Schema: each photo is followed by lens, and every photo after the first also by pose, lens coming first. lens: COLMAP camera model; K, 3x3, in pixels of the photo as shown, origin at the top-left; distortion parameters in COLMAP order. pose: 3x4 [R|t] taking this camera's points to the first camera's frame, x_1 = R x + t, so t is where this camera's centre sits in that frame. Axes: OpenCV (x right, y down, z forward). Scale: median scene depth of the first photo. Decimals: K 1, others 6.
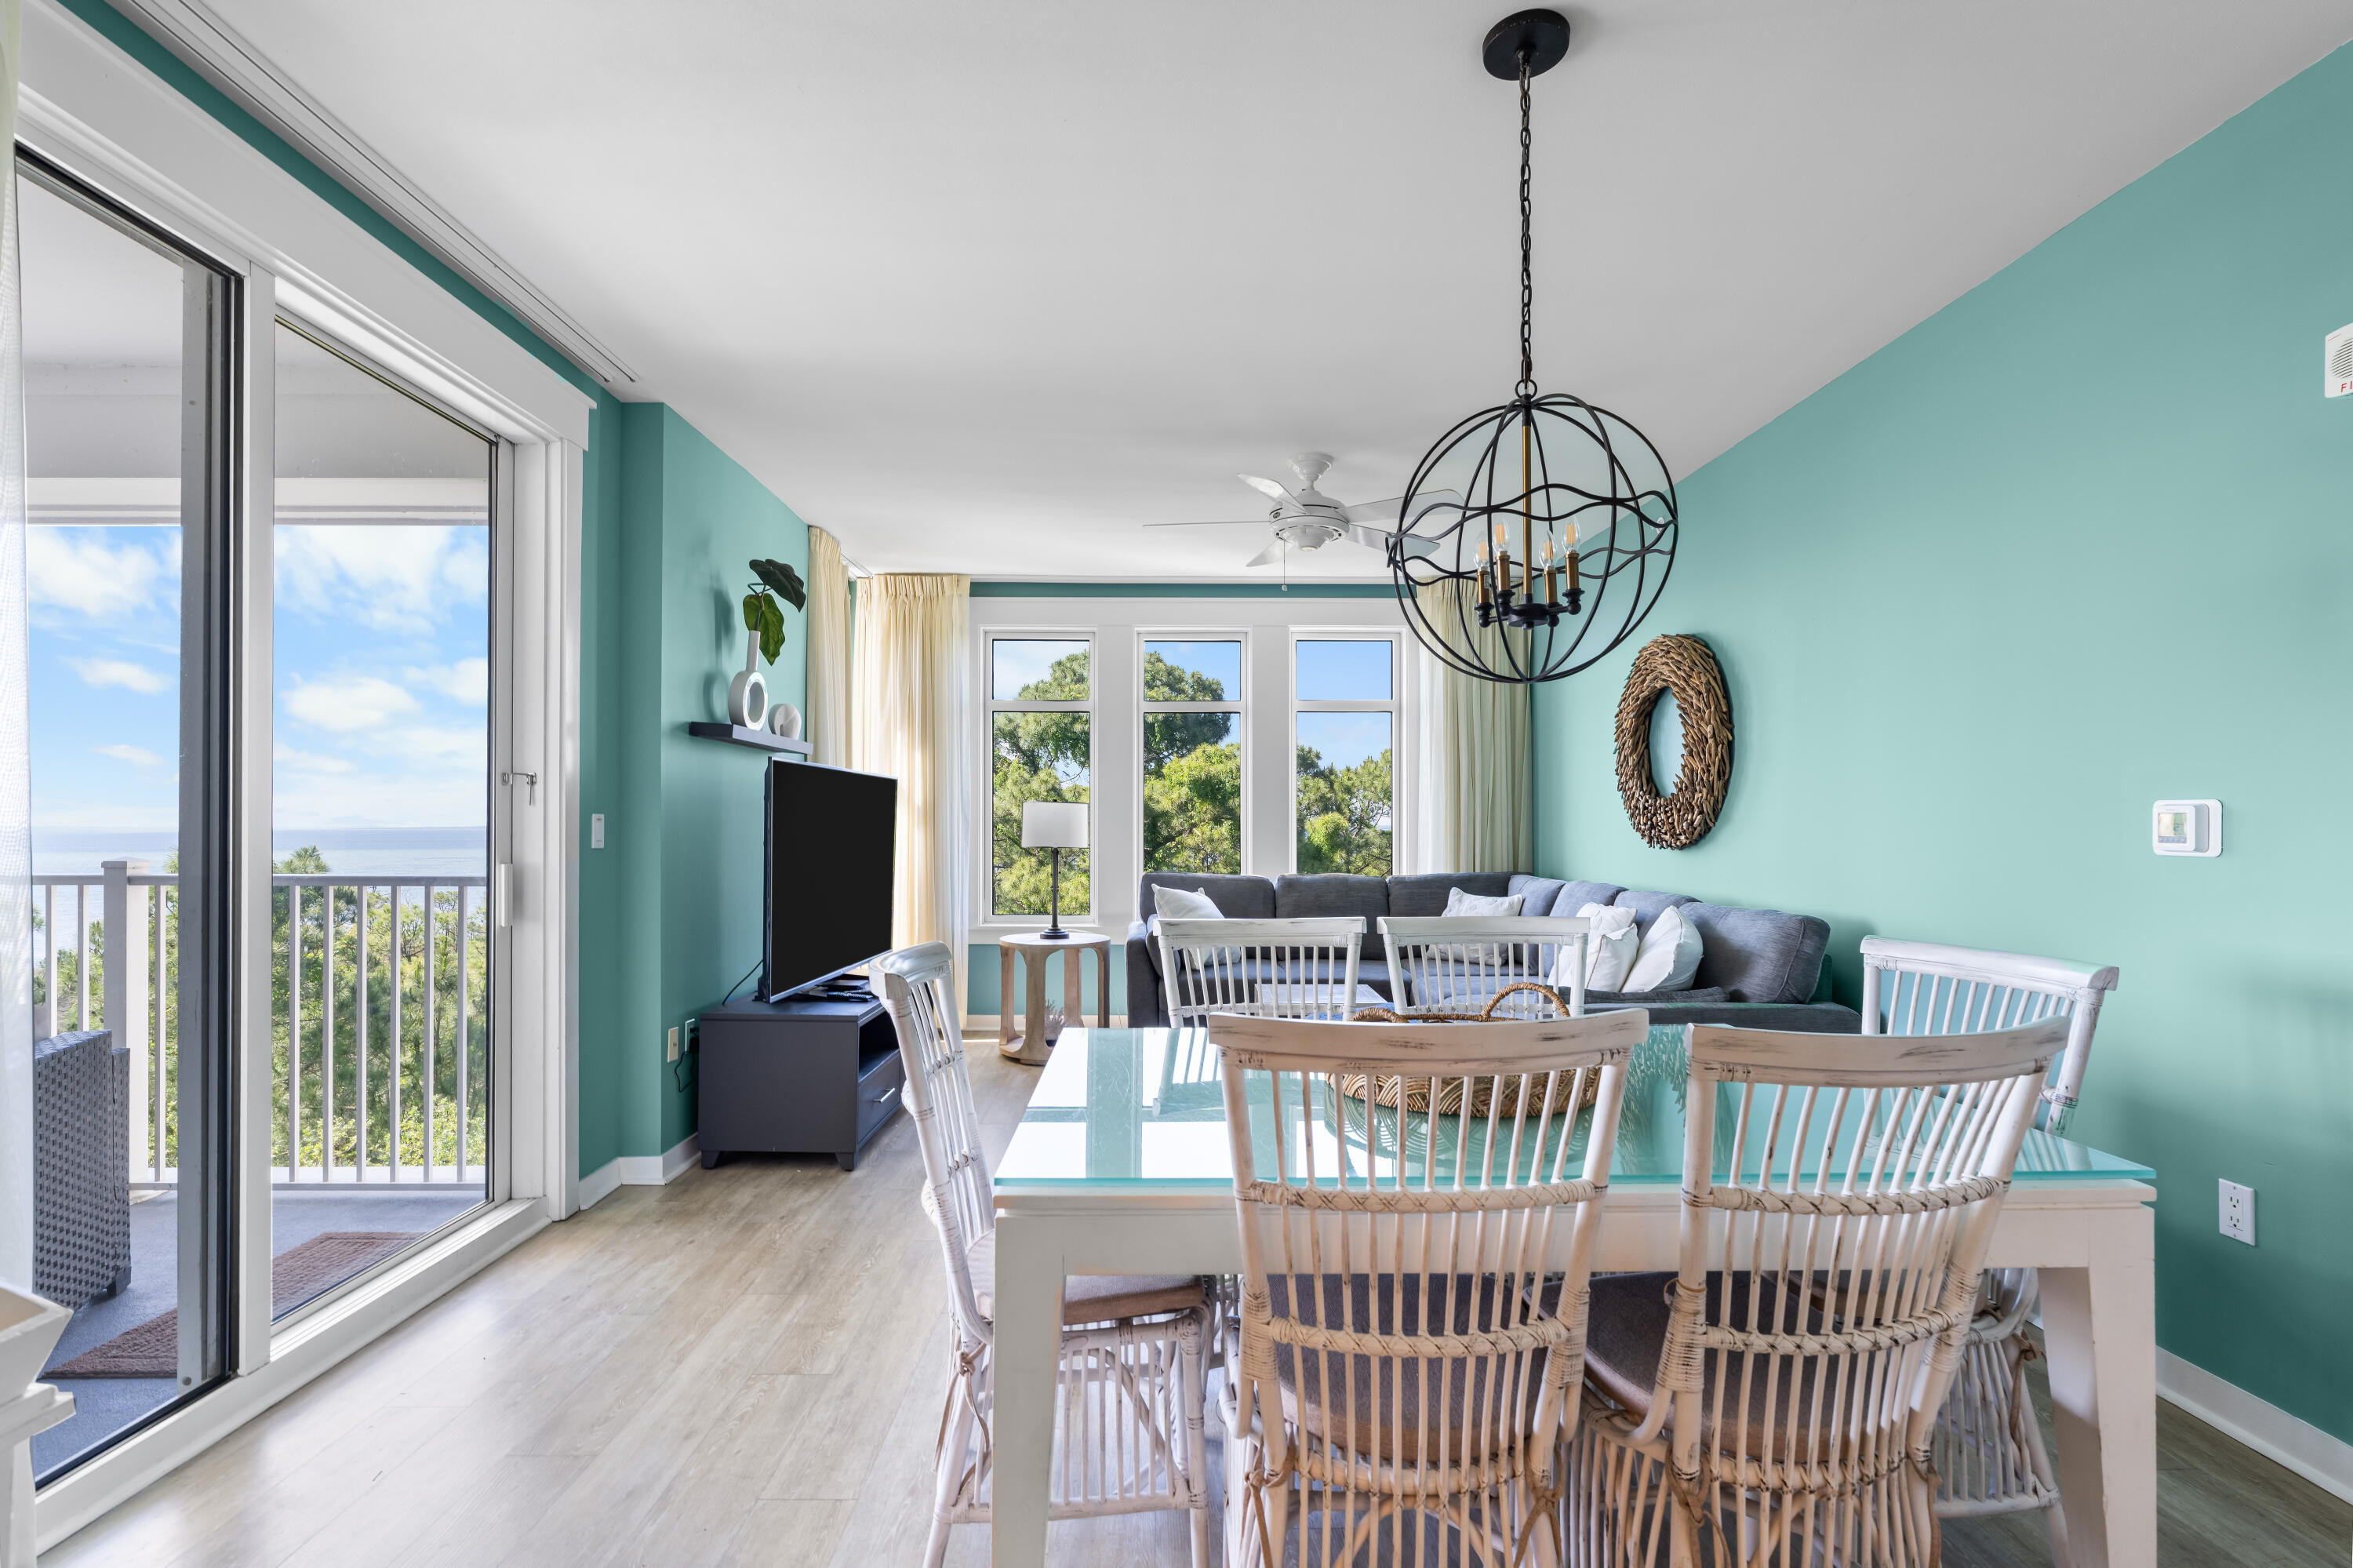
lens RADIAL K [[1081.3, 0, 1167.0], [0, 1081.3, 835.3], [0, 0, 1]] dist [-0.003193, 0.000218]
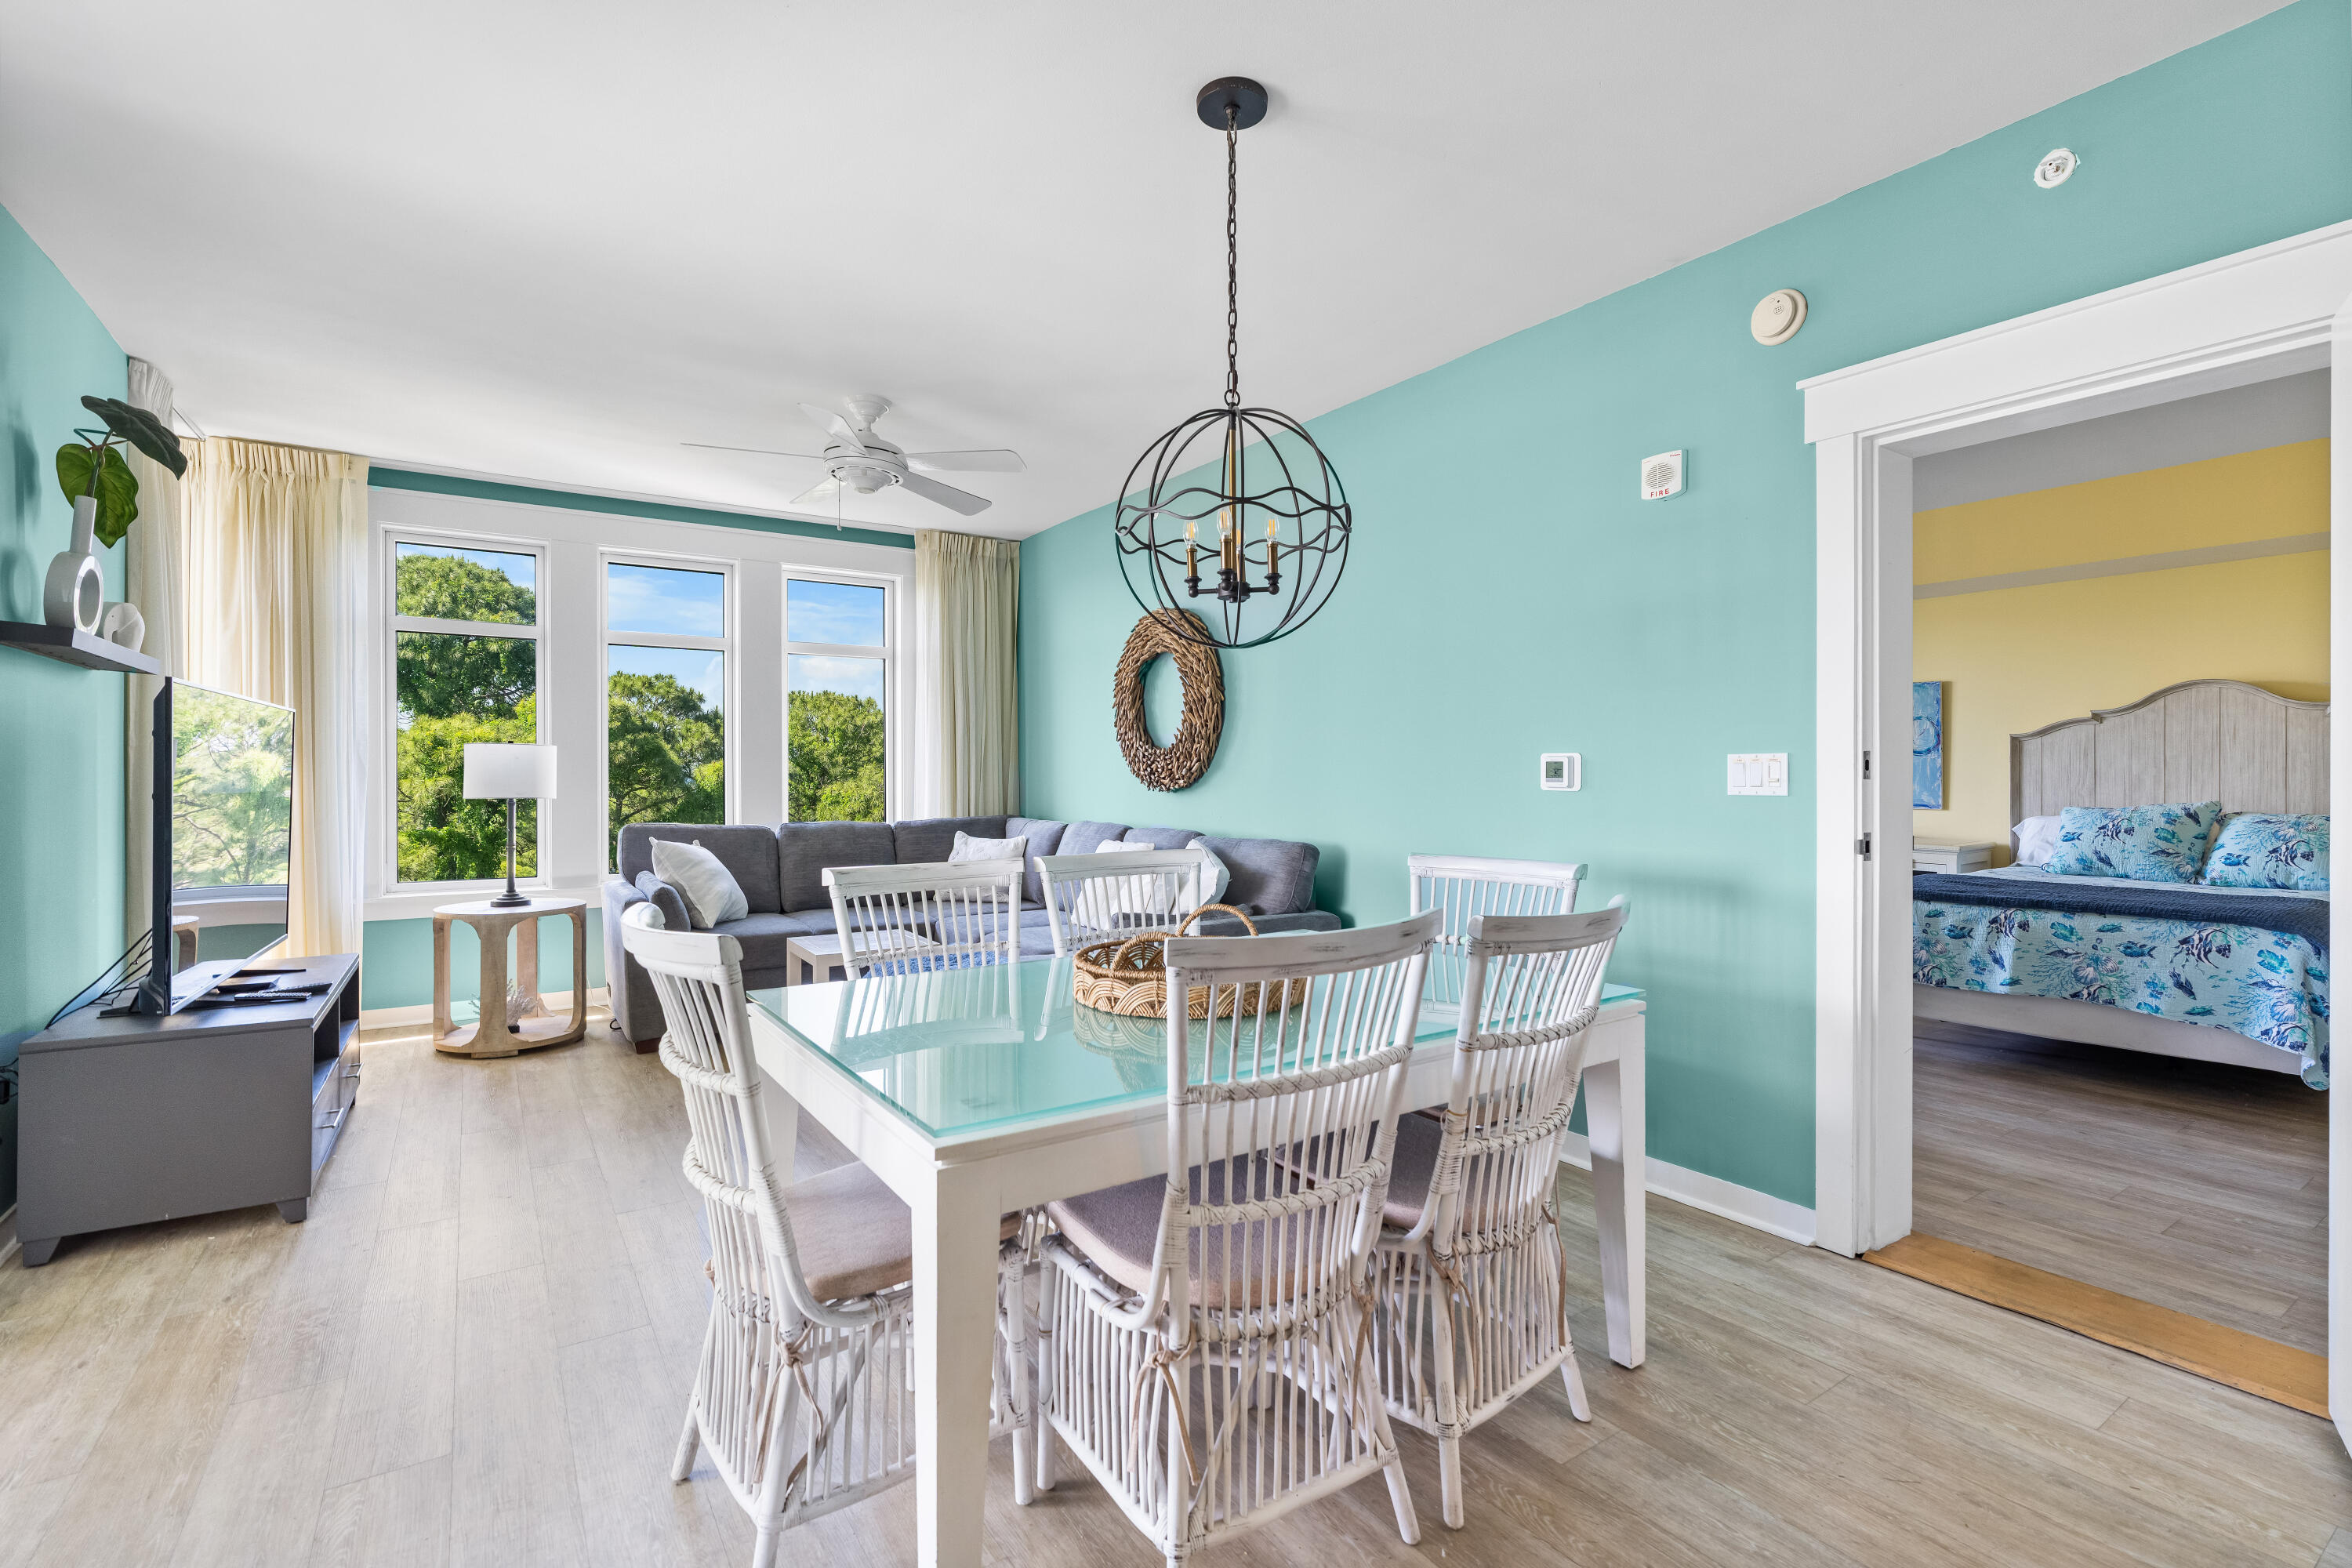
lens RADIAL K [[1070.3, 0, 1177.8], [0, 1070.3, 788.5], [0, 0, 1]] dist [-0.004961, 0.001043]
pose [[0.839356, -0.008861, 0.543510, -0.159700], [0.006005, 0.999957, 0.007028, 0.001338], [-0.543549, -0.002635, 0.839373, 0.024332]]
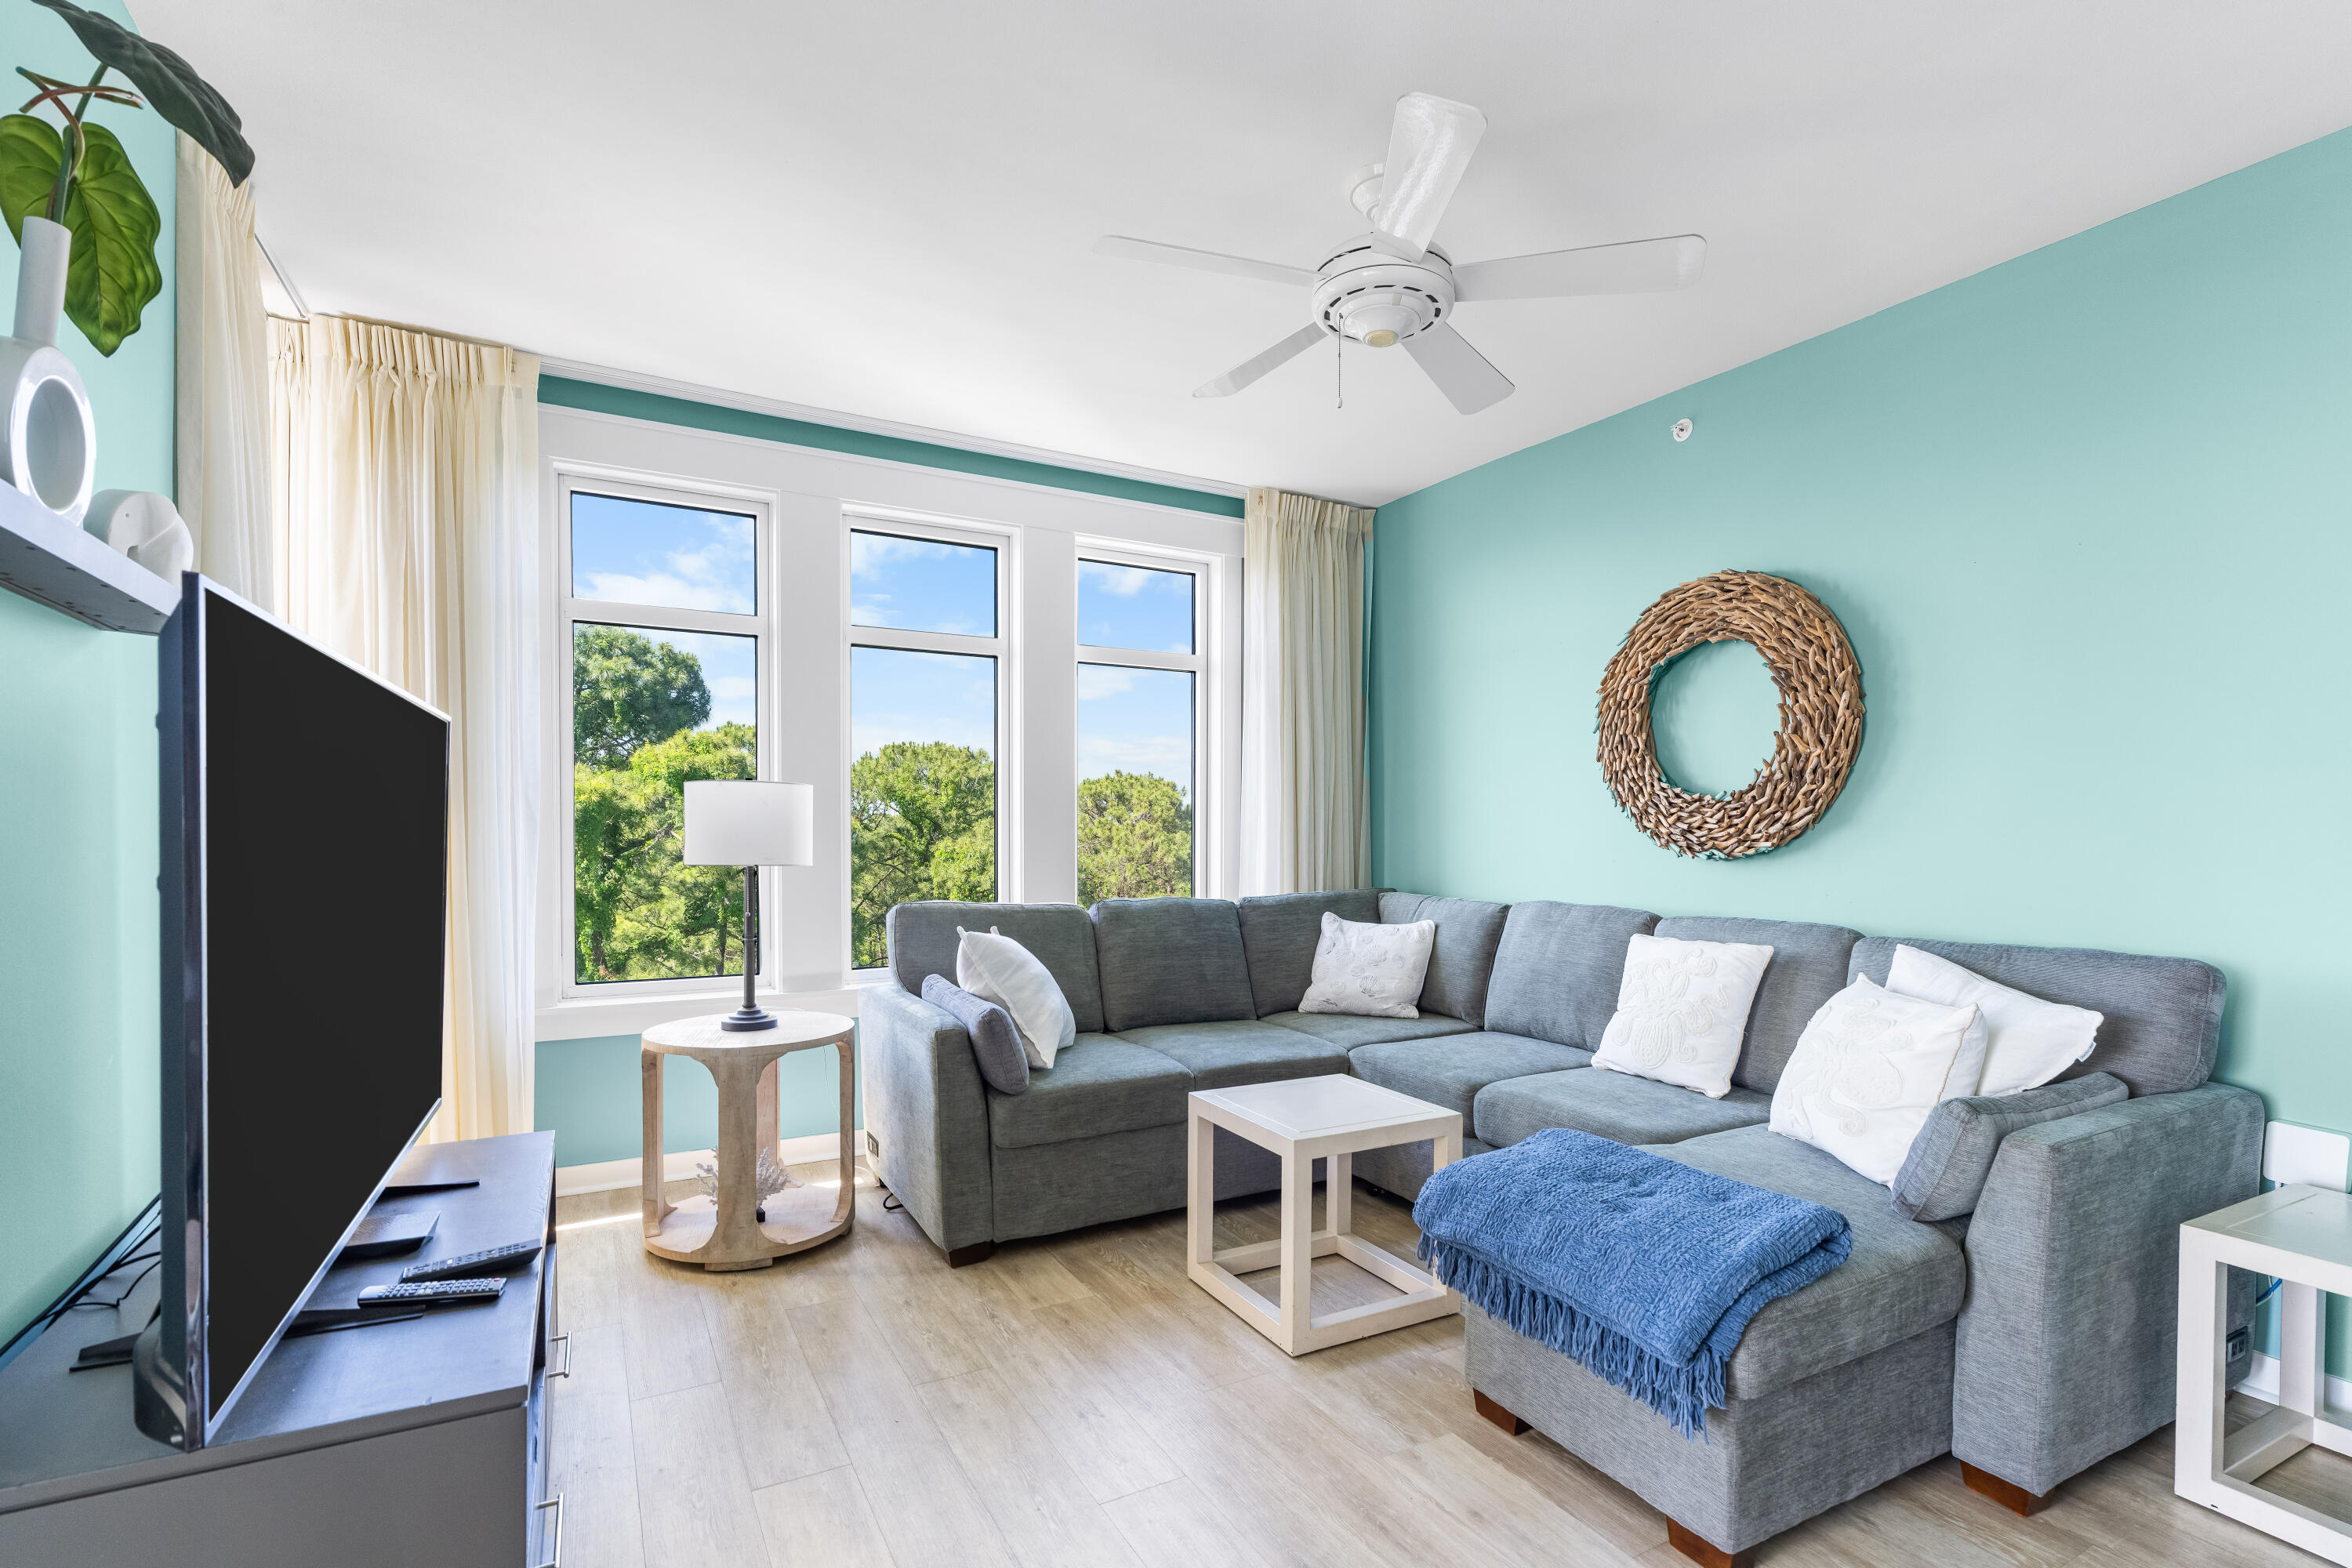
lens RADIAL K [[1090.1, 0, 1176.4], [0, 1090.1, 857.3], [0, 0, 1]] dist [-0.001283, 0.000700]
pose [[0.878665, -0.009680, 0.477340, -0.236668], [0.001137, 0.999834, 0.018183, -0.003236], [-0.477437, -0.015434, 0.878531, 0.534732]]
